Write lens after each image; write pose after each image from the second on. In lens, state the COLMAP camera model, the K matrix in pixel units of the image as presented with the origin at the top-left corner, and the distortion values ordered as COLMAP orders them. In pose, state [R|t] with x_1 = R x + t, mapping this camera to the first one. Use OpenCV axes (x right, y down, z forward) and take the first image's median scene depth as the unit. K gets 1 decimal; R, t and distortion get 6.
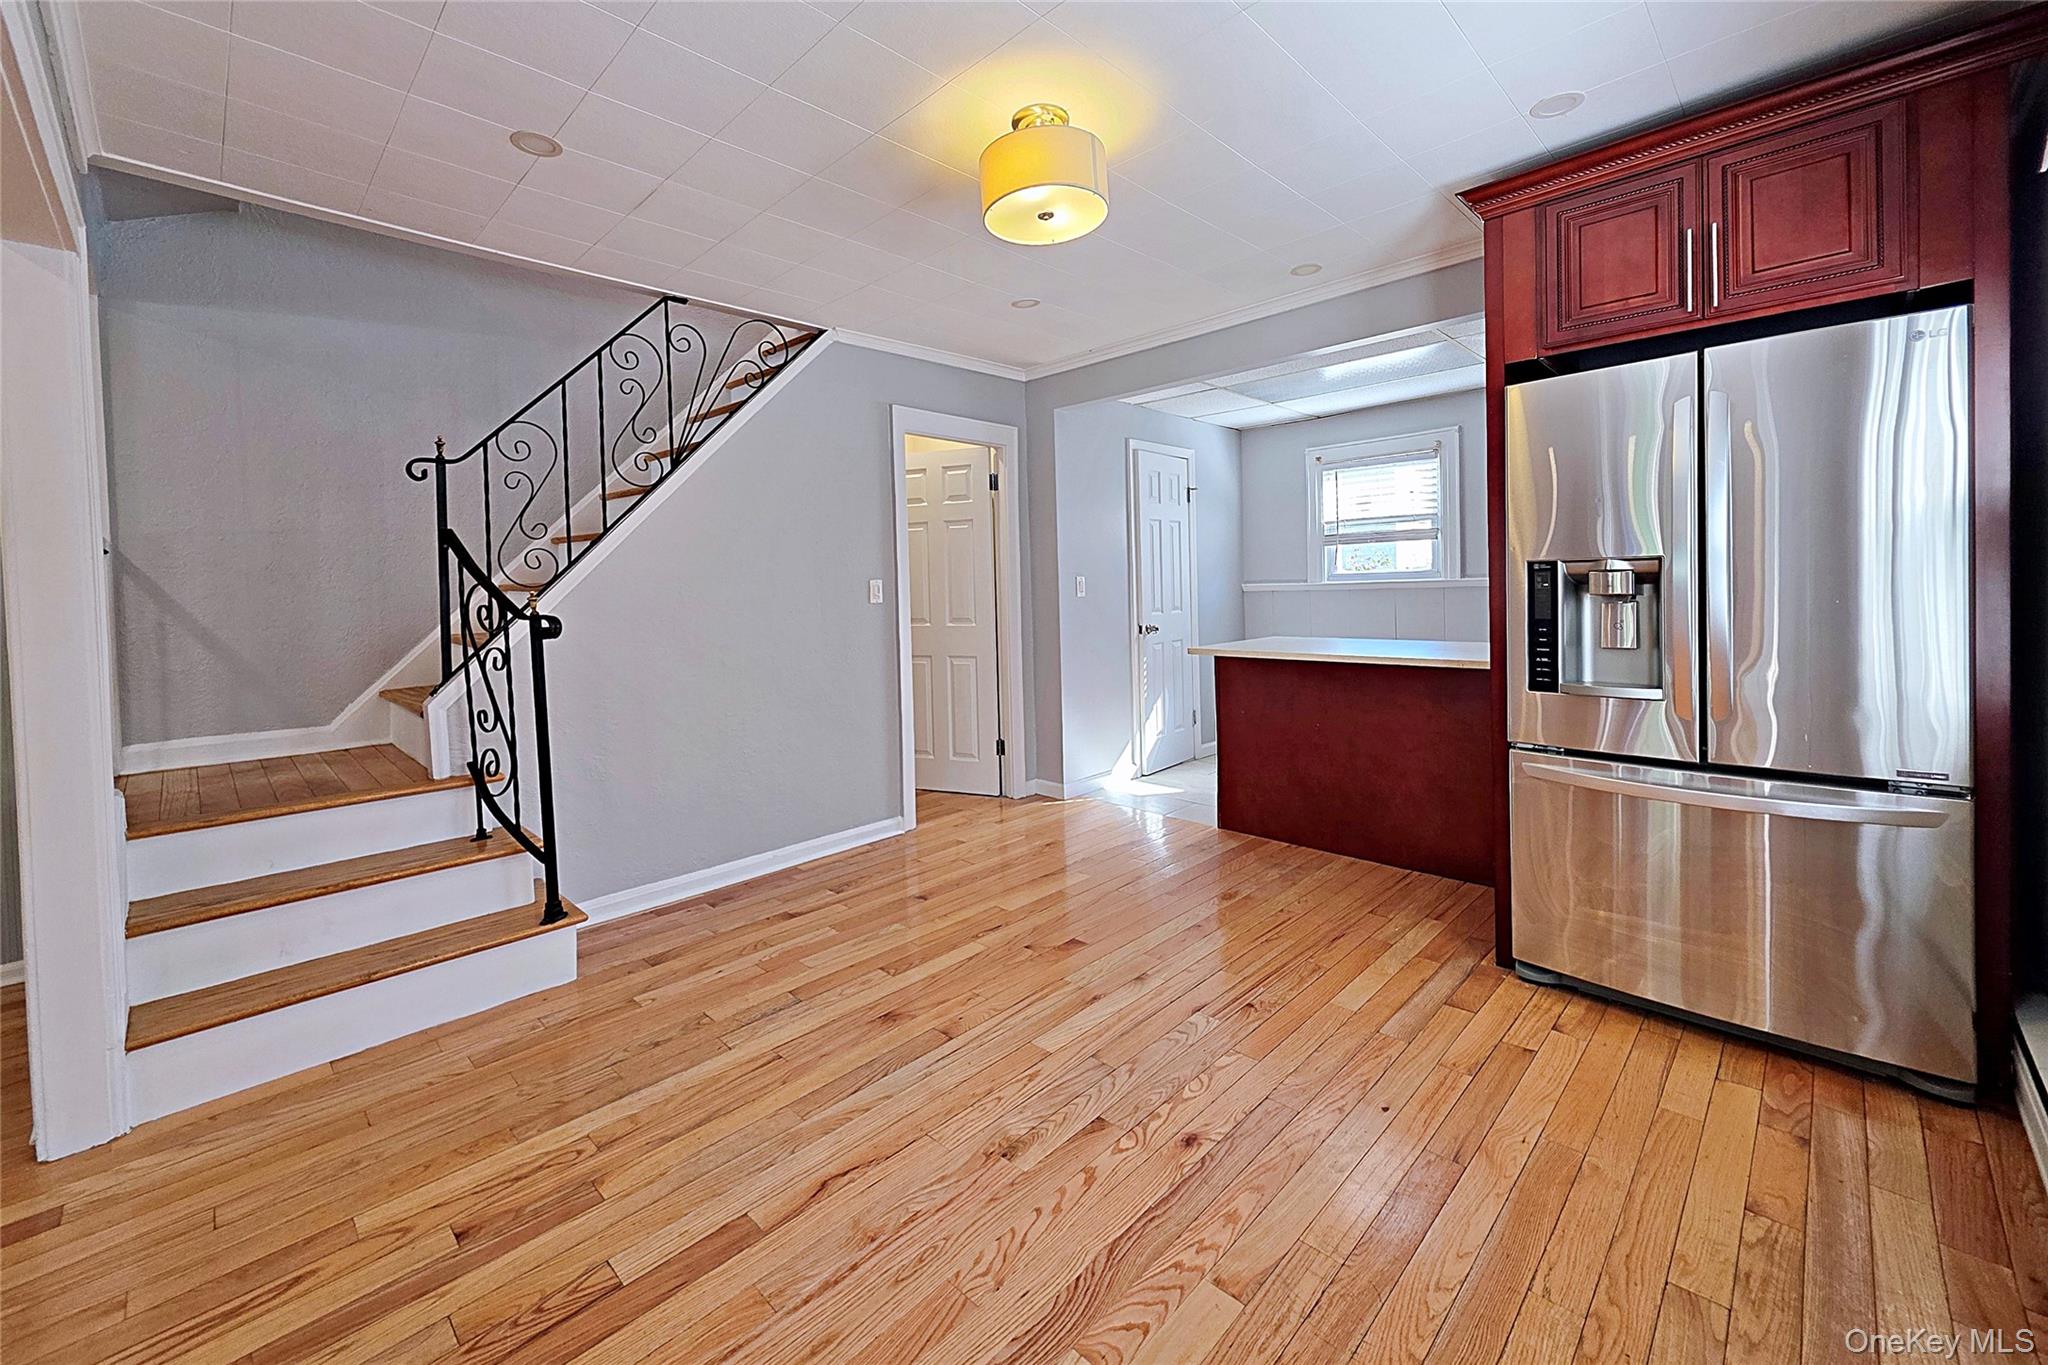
lens RADIAL K [[848.3, 0, 1046.1], [0, 848.3, 597.9], [0, 0, 1]] dist [0.010976, -0.001881]
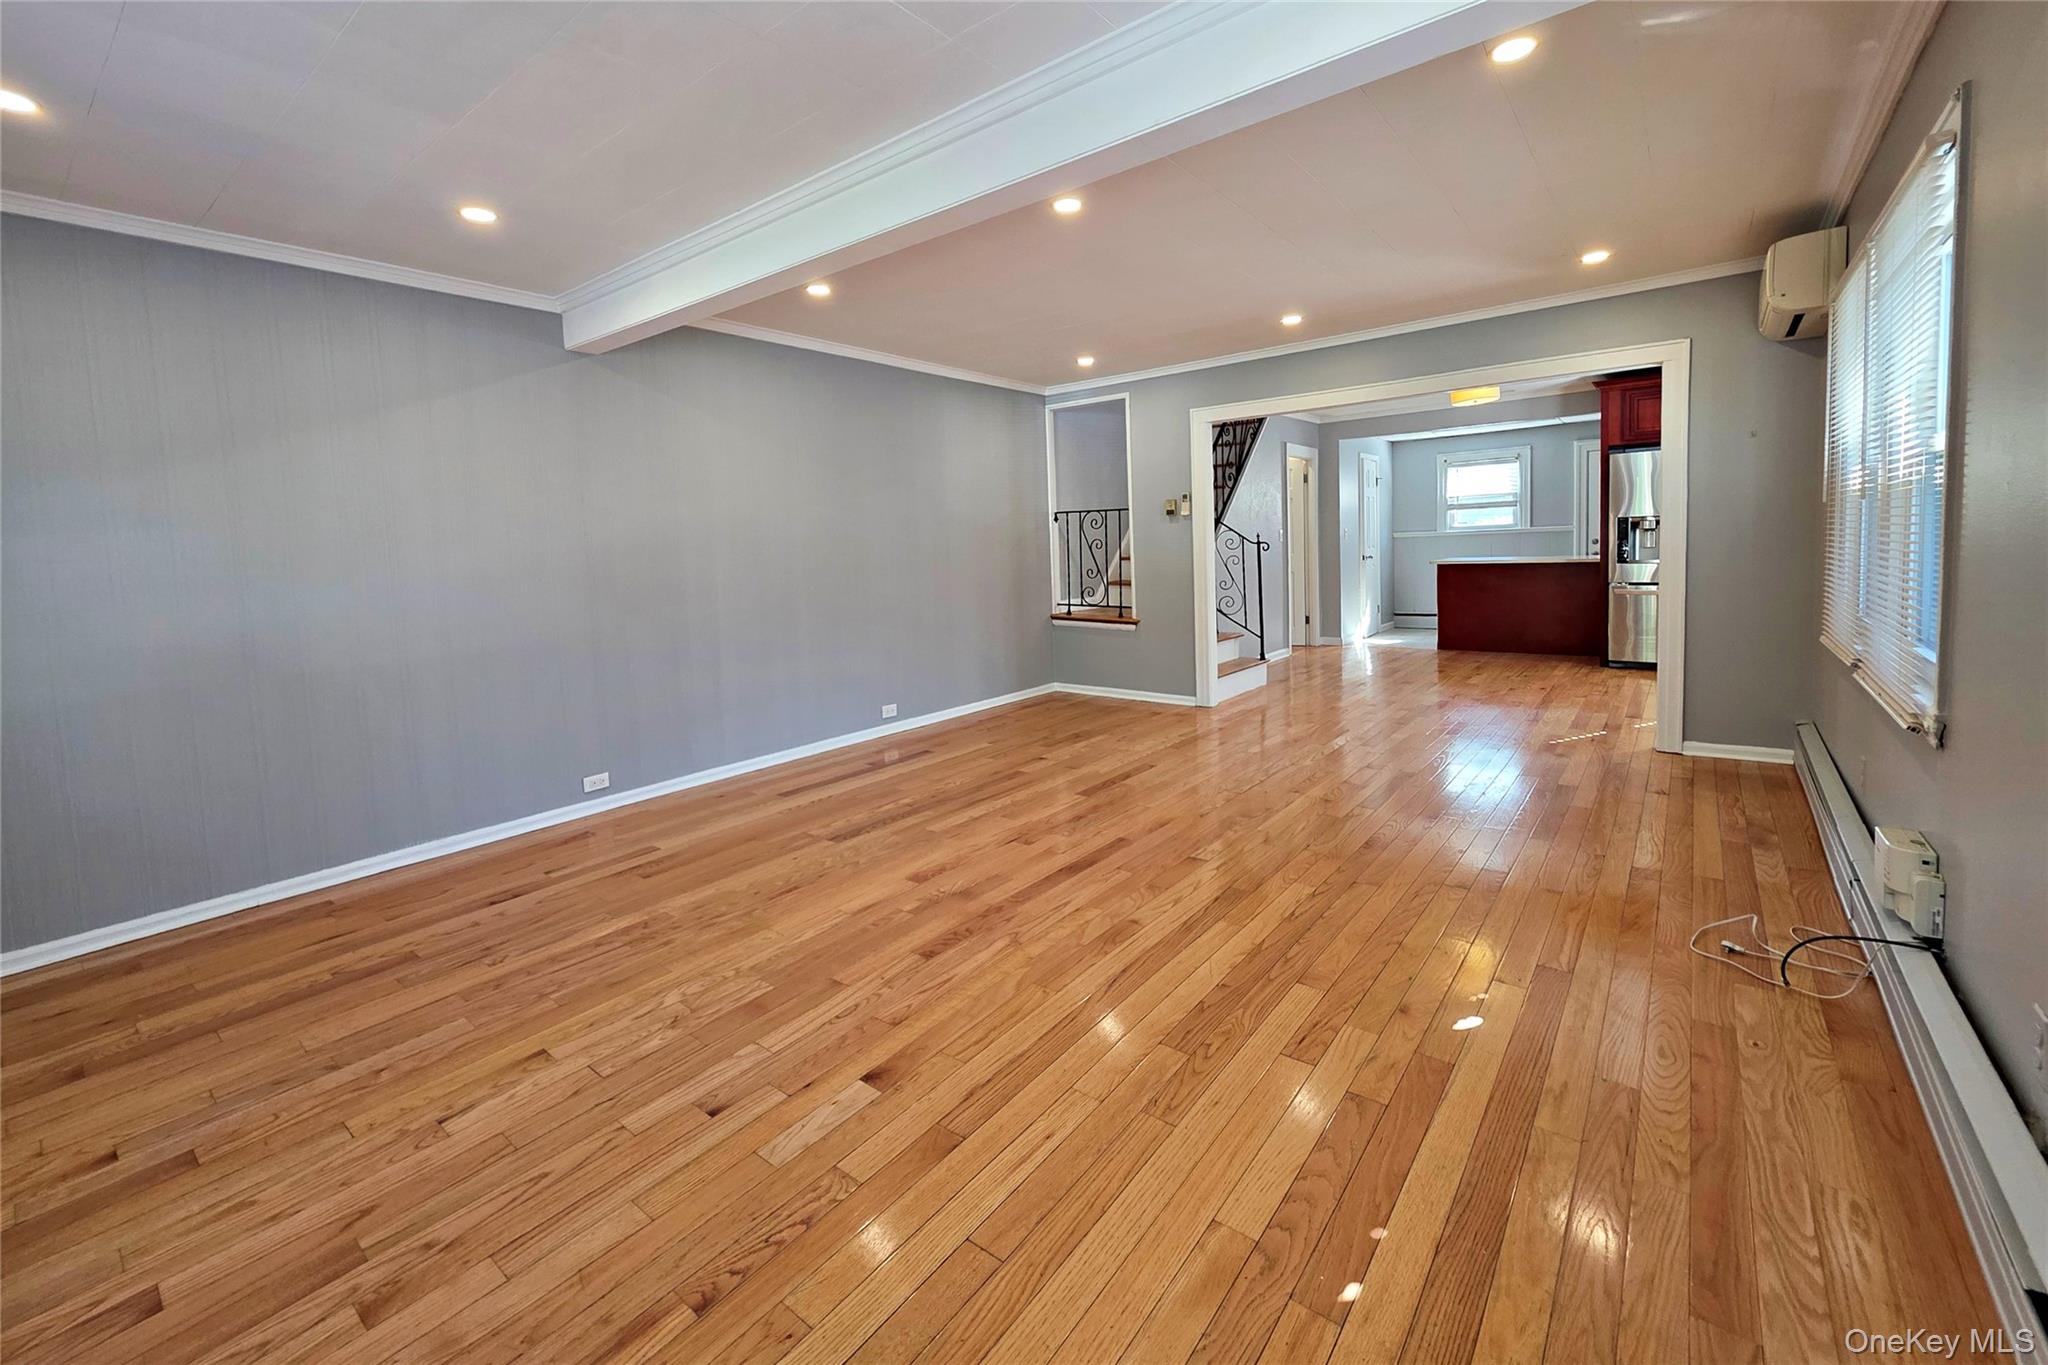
lens RADIAL K [[848.3, 0, 1030.5], [0, 848.3, 600.1], [0, 0, 1]] dist [0.010976, -0.001881]
pose [[0.994611, -0.019628, 0.101800, -1.597340], [0.015008, 0.998831, 0.045948, 0.069210], [-0.102583, -0.044173, 0.993743, -1.557165]]
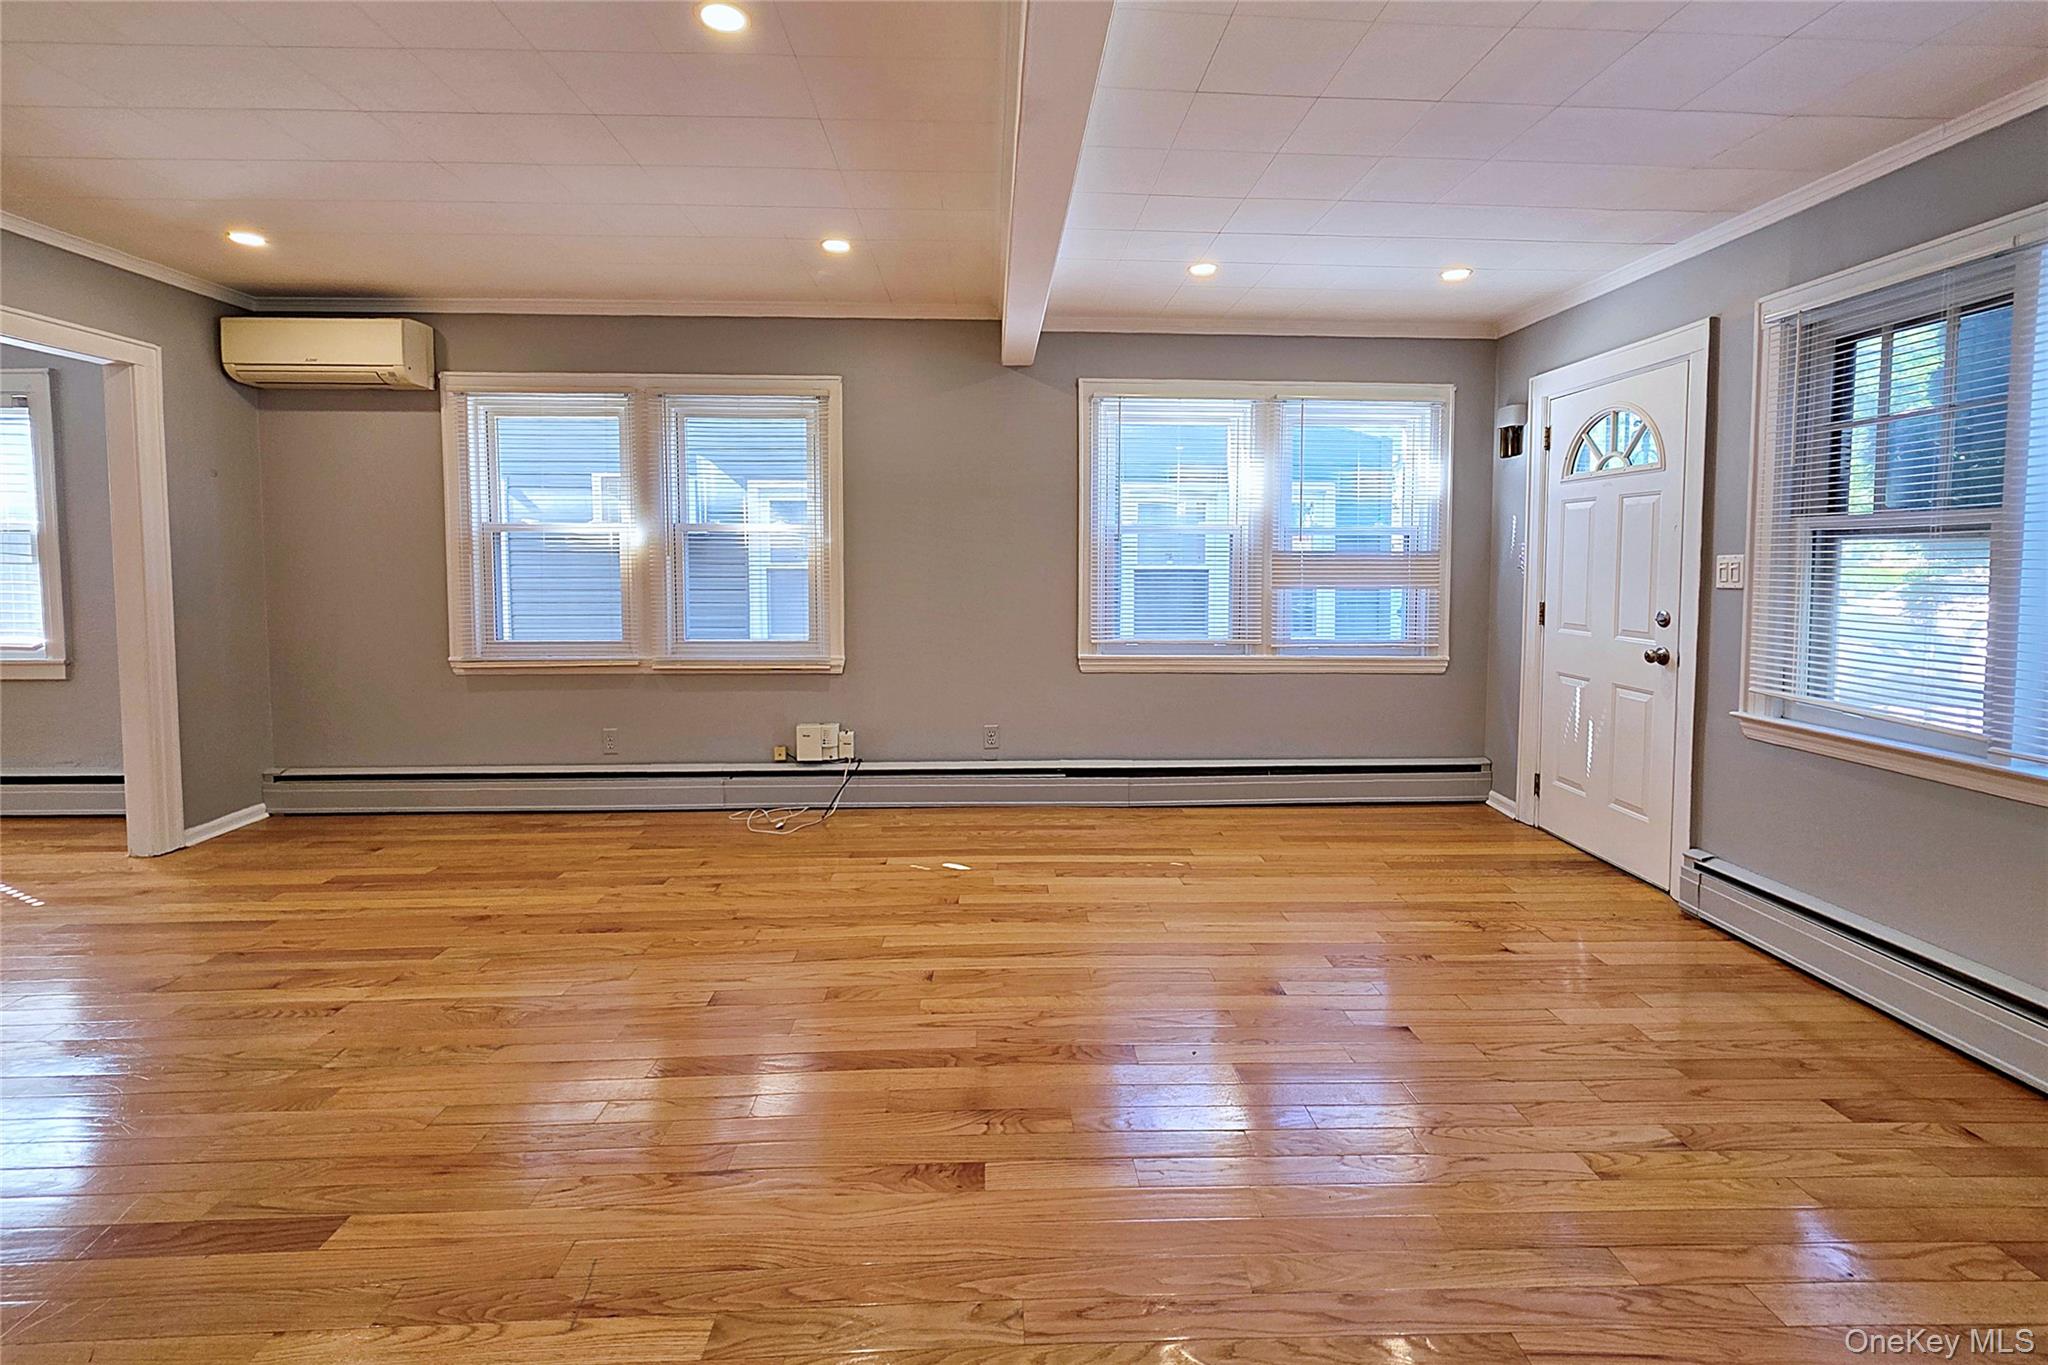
lens RADIAL K [[848.3, 0, 1014.0], [0, 848.3, 618.4], [0, 0, 1]] dist [0.010976, -0.001881]
pose [[-0.716195, -0.024267, 0.697478, -2.104642], [0.028450, 0.997549, 0.063921, 0.043454], [-0.697320, 0.065623, -0.713750, 0.024476]]
